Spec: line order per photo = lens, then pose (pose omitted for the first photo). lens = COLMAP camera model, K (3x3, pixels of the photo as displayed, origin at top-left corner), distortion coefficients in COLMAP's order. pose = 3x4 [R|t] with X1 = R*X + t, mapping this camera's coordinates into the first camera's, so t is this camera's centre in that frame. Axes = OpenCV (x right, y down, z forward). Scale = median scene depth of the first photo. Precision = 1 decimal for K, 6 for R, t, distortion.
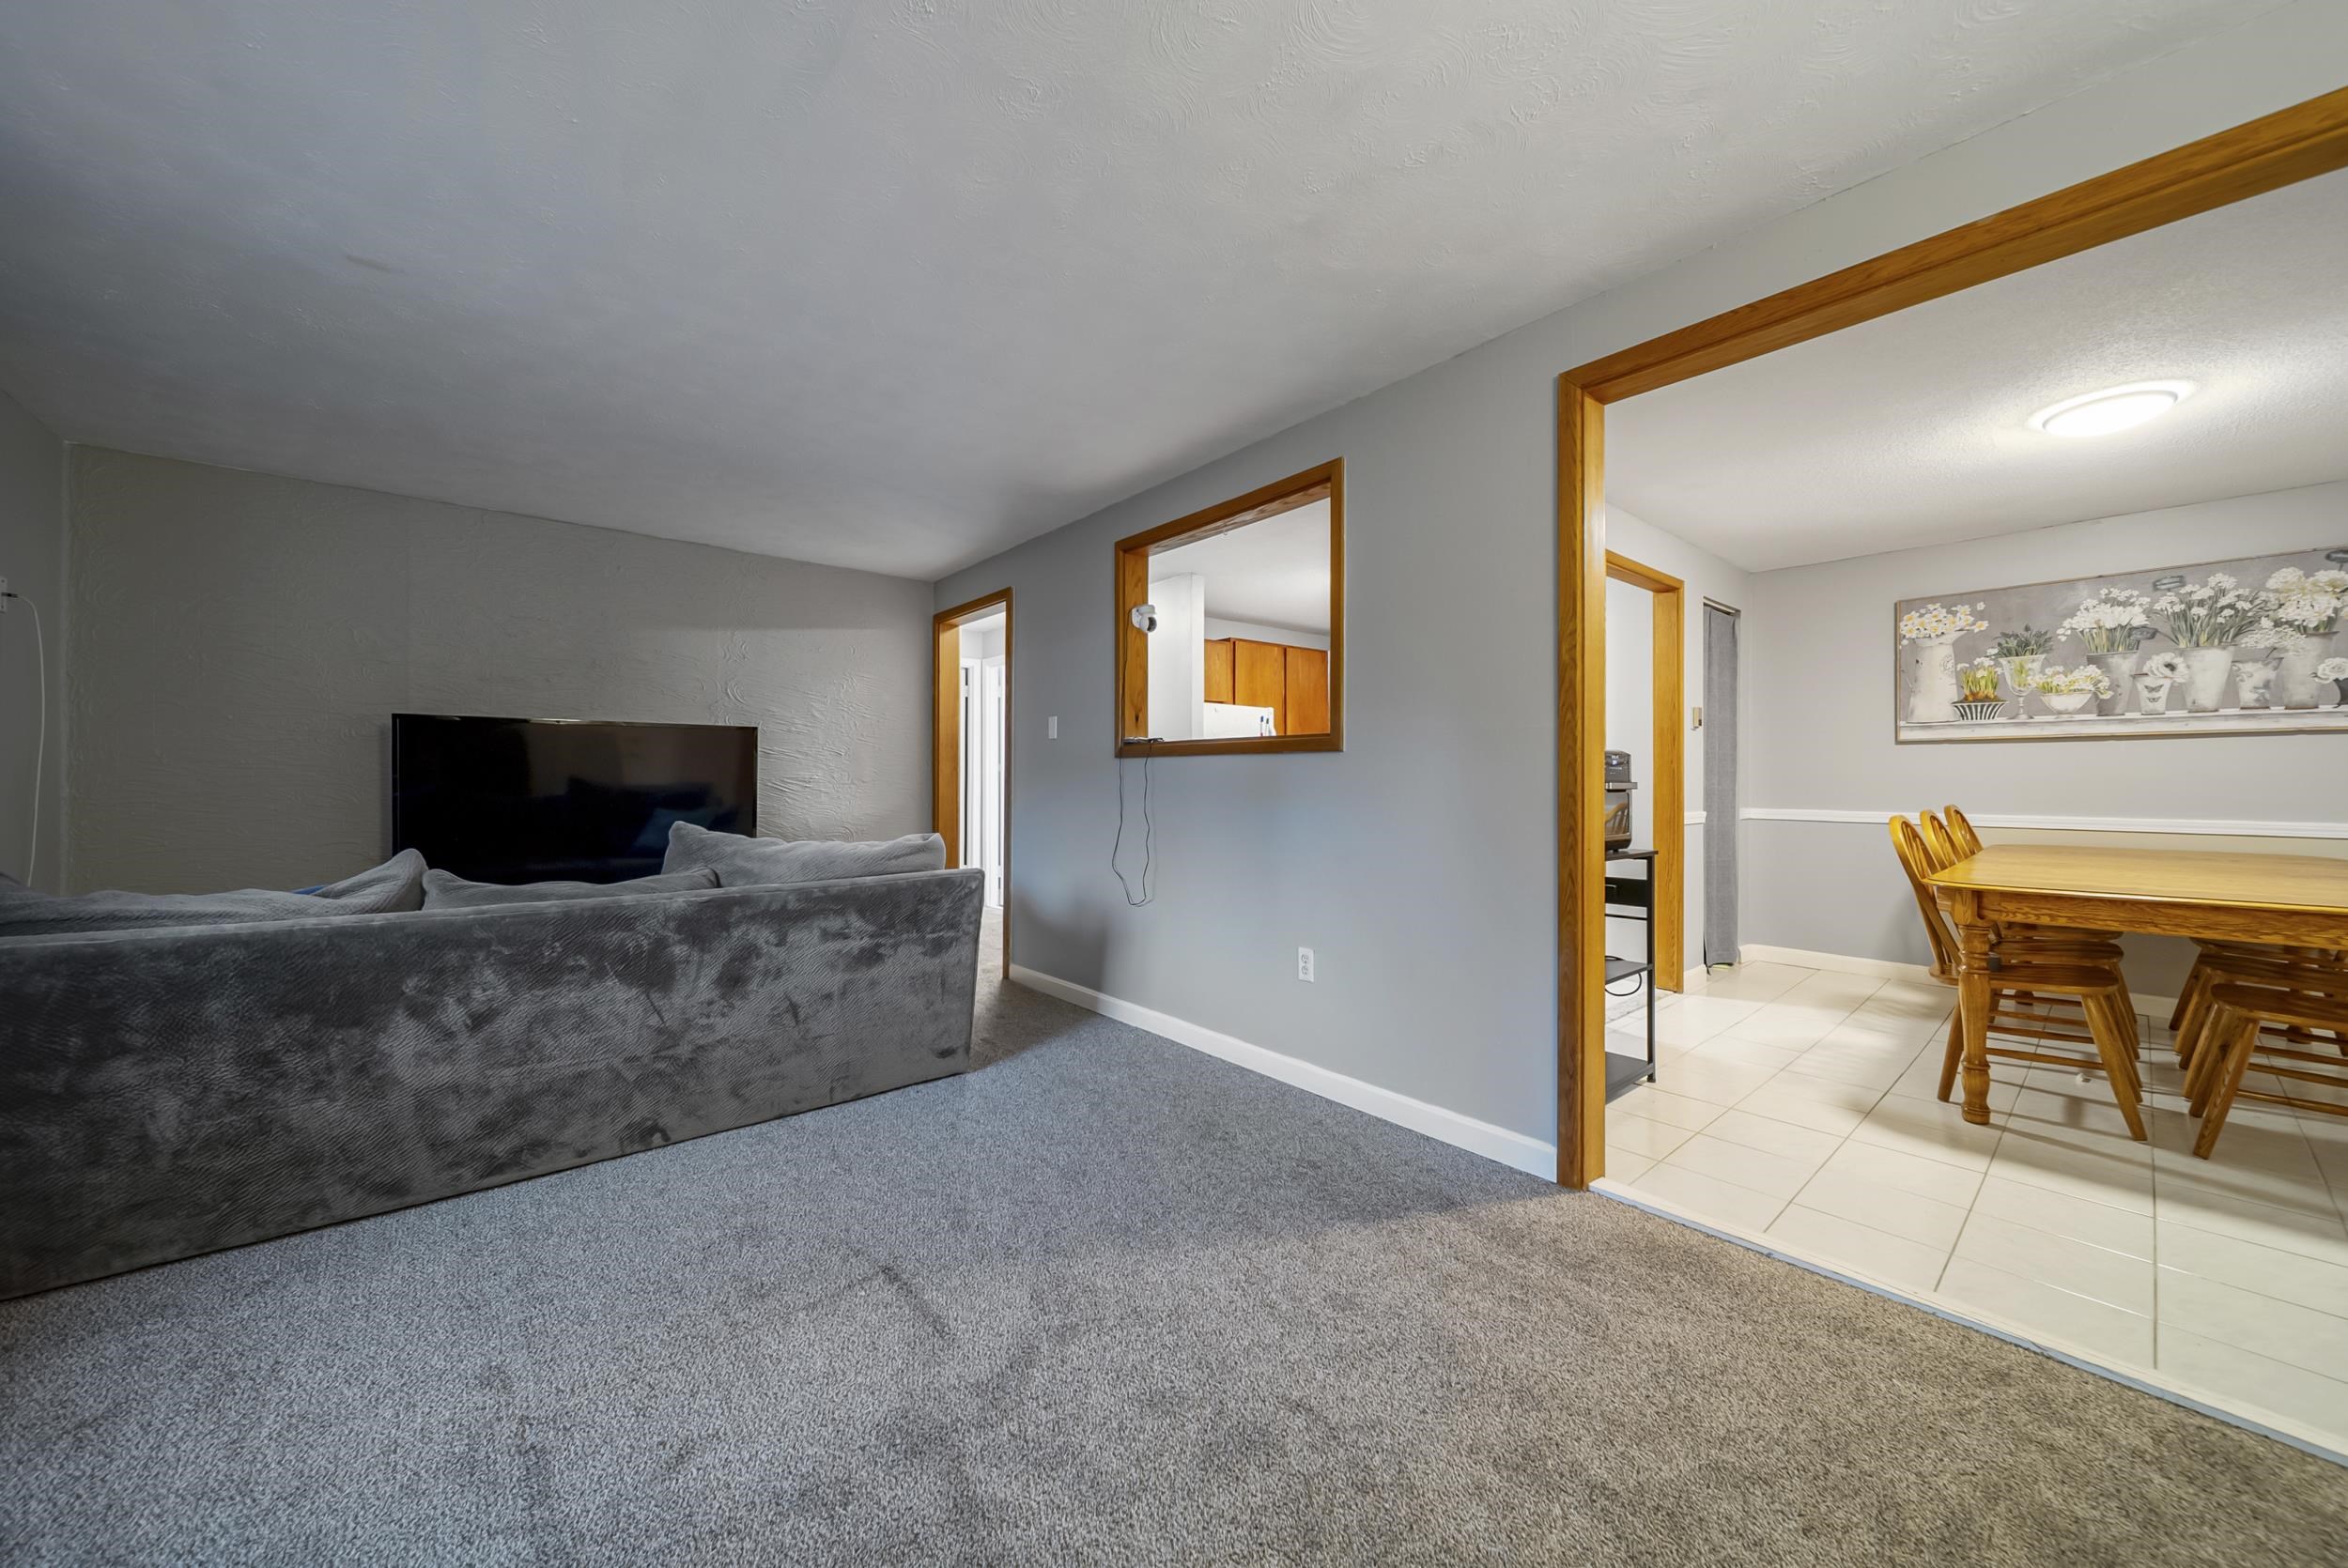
lens RADIAL K [[830.2, 0, 1158.0], [0, 830.2, 781.8], [0, 0, 1]] dist [0.000098, -0.001036]
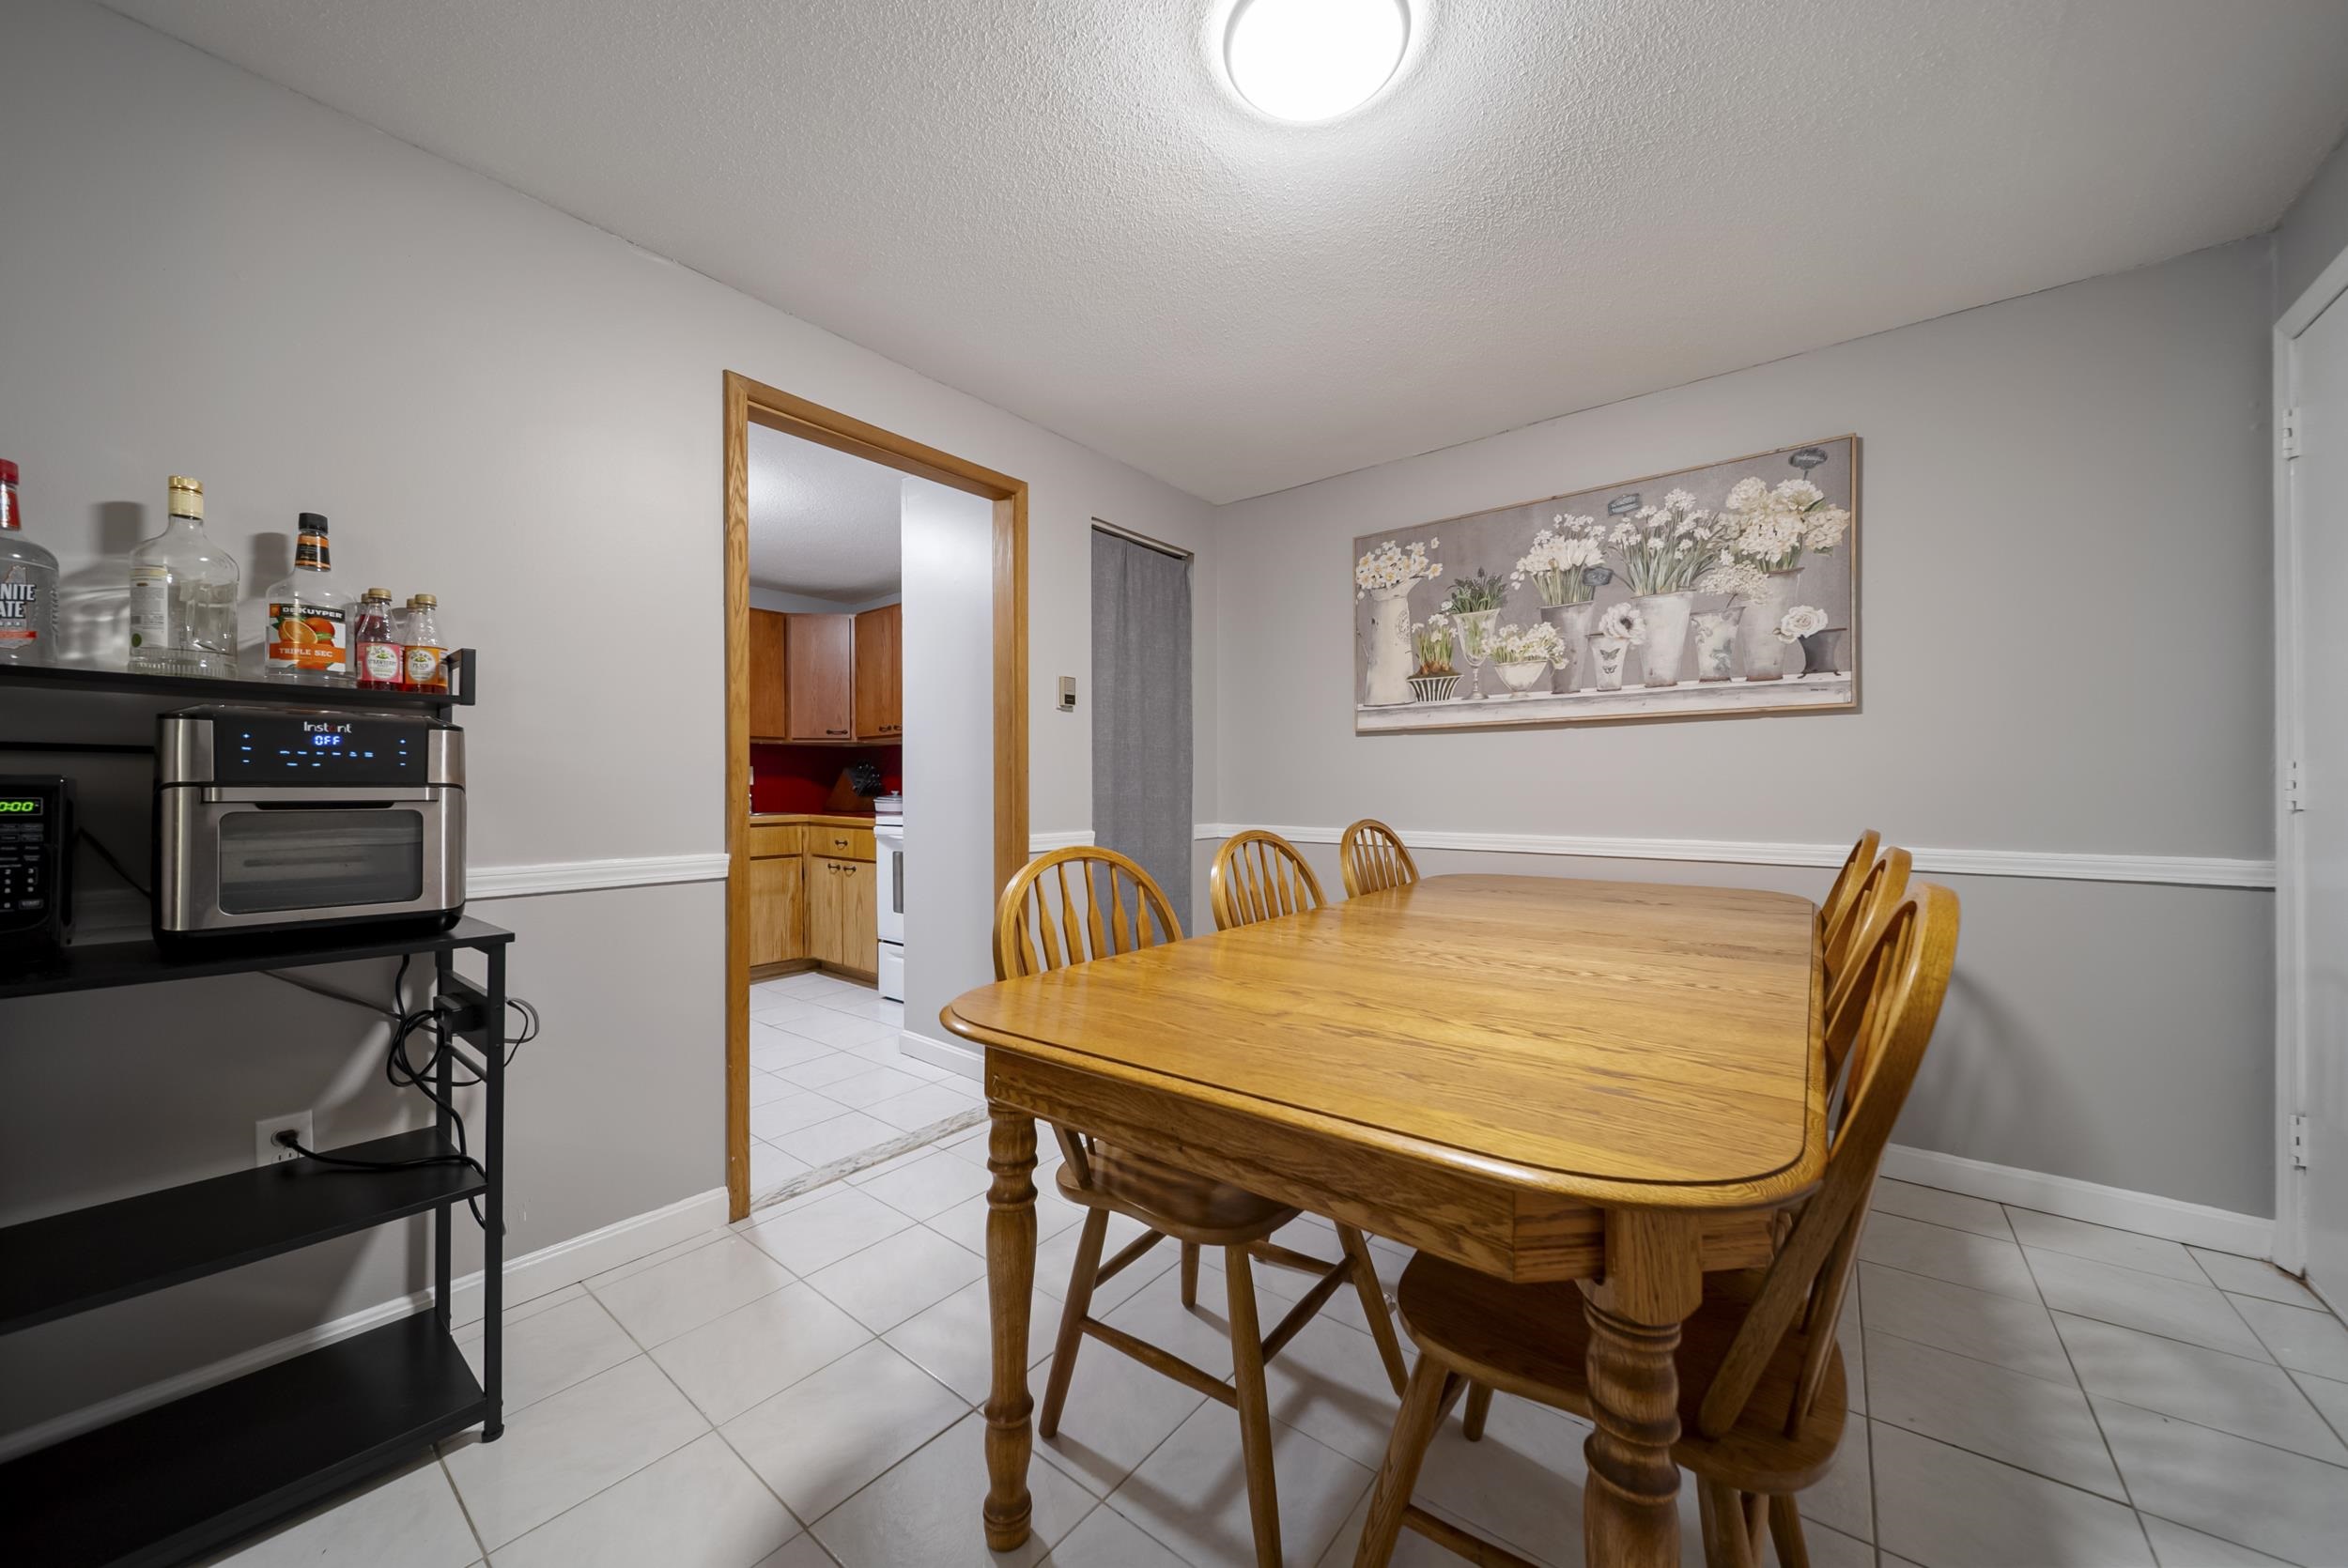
lens RADIAL K [[830.2, 0, 1139.8], [0, 830.2, 789.5], [0, 0, 1]] dist [0.000098, -0.001036]
pose [[0.982348, -0.001321, 0.187060, 0.858204], [0.001805, 0.999995, -0.002416, 0.005597], [-0.187056, 0.002711, 0.982345, 0.481023]]
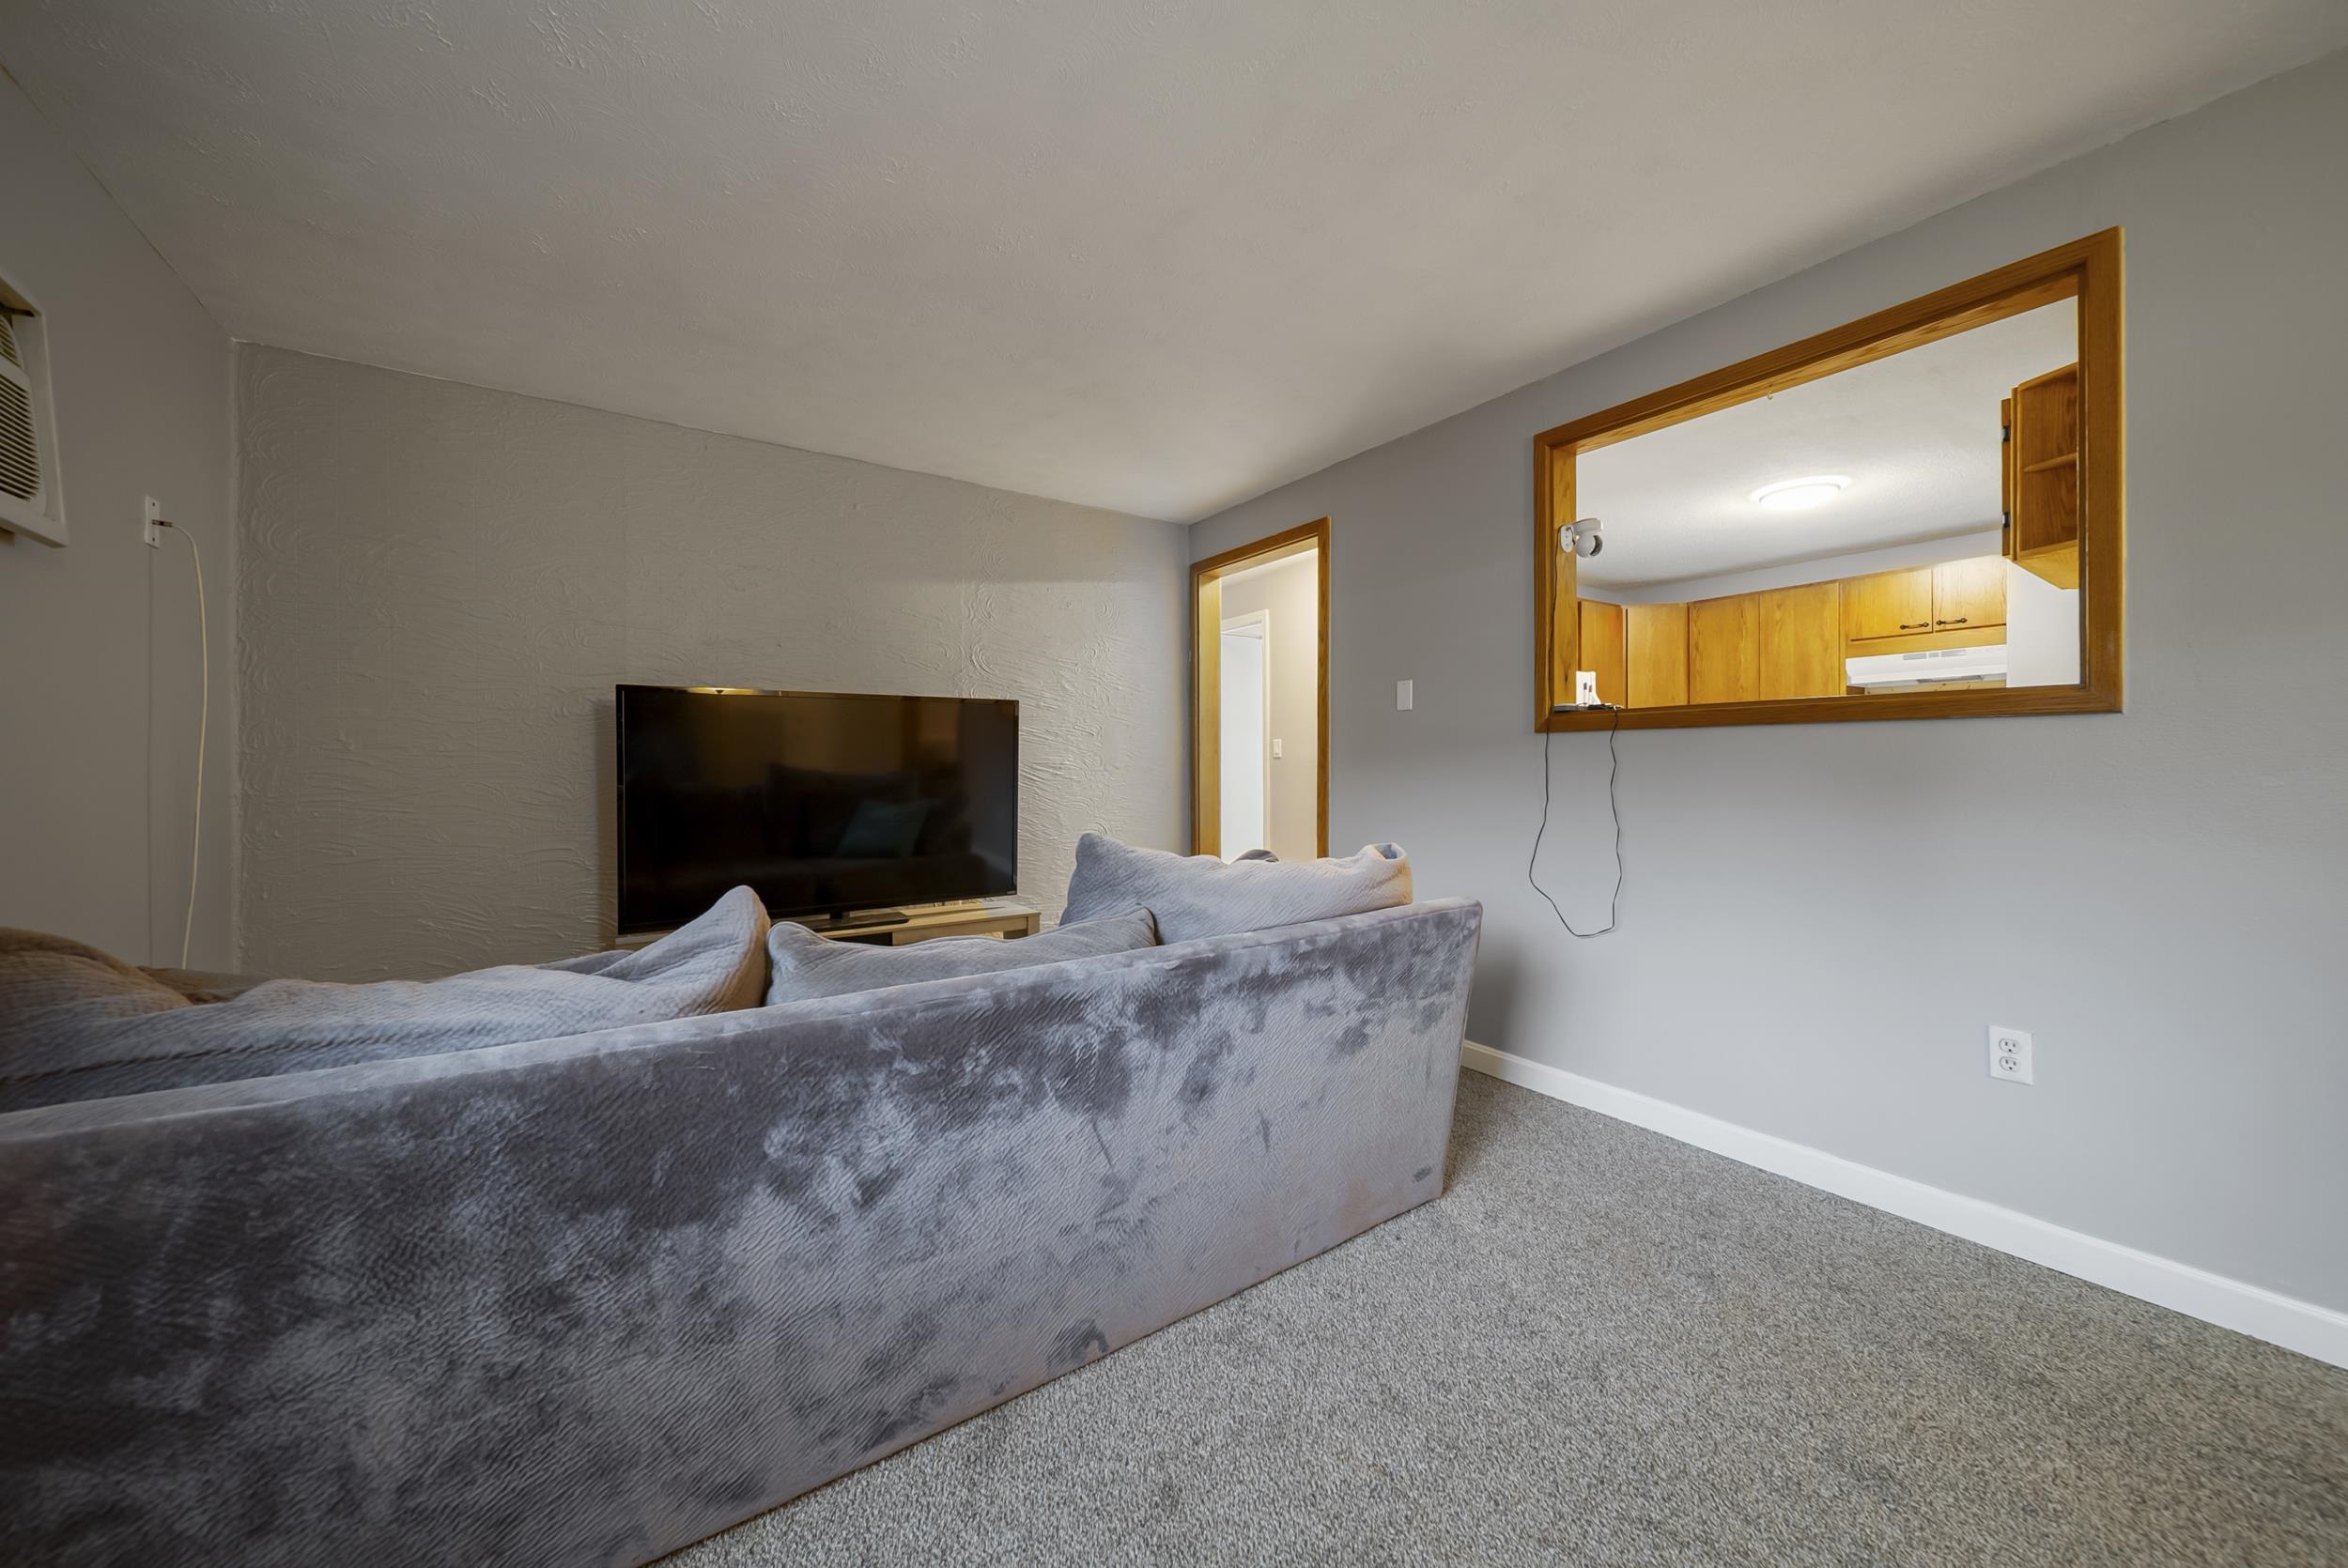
lens RADIAL K [[830.2, 0, 1166.3], [0, 830.2, 769.2], [0, 0, 1]] dist [0.000098, -0.001036]
pose [[0.995817, -0.006541, -0.091138, -0.384884], [0.006910, 0.999969, 0.003729, -0.002359], [0.091110, -0.004343, 0.995831, 0.308655]]
